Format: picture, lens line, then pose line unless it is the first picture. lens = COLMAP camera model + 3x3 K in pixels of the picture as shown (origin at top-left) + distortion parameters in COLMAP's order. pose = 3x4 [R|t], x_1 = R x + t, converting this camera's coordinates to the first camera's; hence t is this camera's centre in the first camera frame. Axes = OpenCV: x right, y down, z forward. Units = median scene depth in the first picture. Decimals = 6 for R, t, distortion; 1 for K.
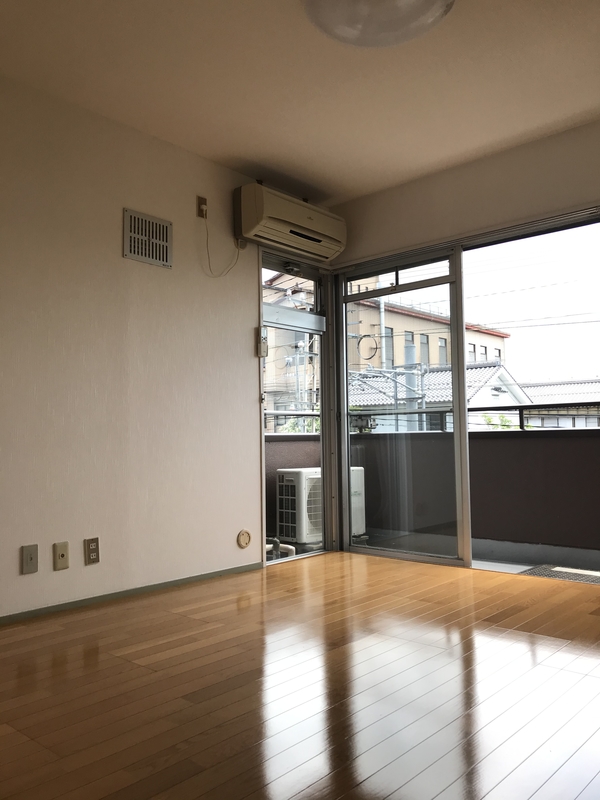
lens RADIAL K [[653.6, 0, 301.2], [0, 653.6, 388.2], [0, 0, 1]] dist [0.026391, -0.008295]
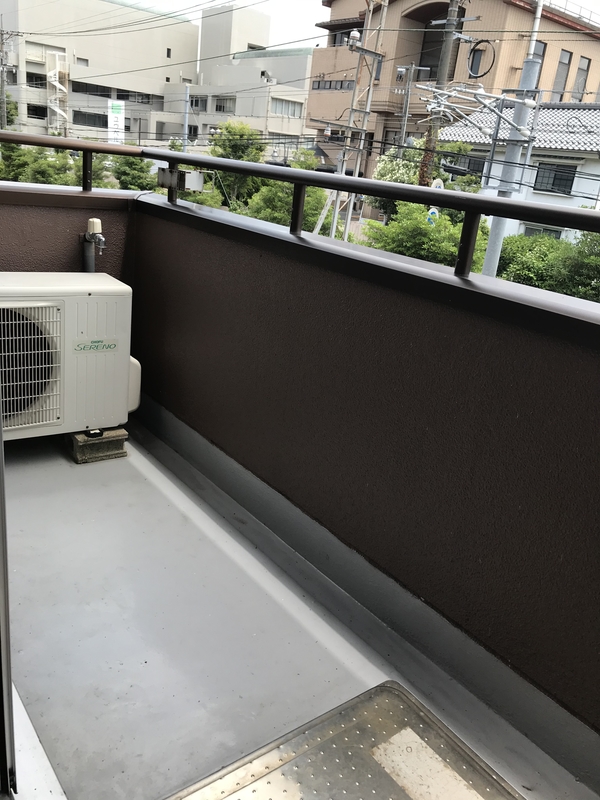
lens RADIAL K [[653.6, 0, 301.2], [0, 653.6, 388.2], [0, 0, 1]] dist [0.026391, -0.008295]
pose [[0.975150, 0.182315, -0.125873, 0.074676], [-0.117385, 0.907035, 0.404363, -0.002725], [0.187892, -0.379539, 0.905896, 0.161647]]
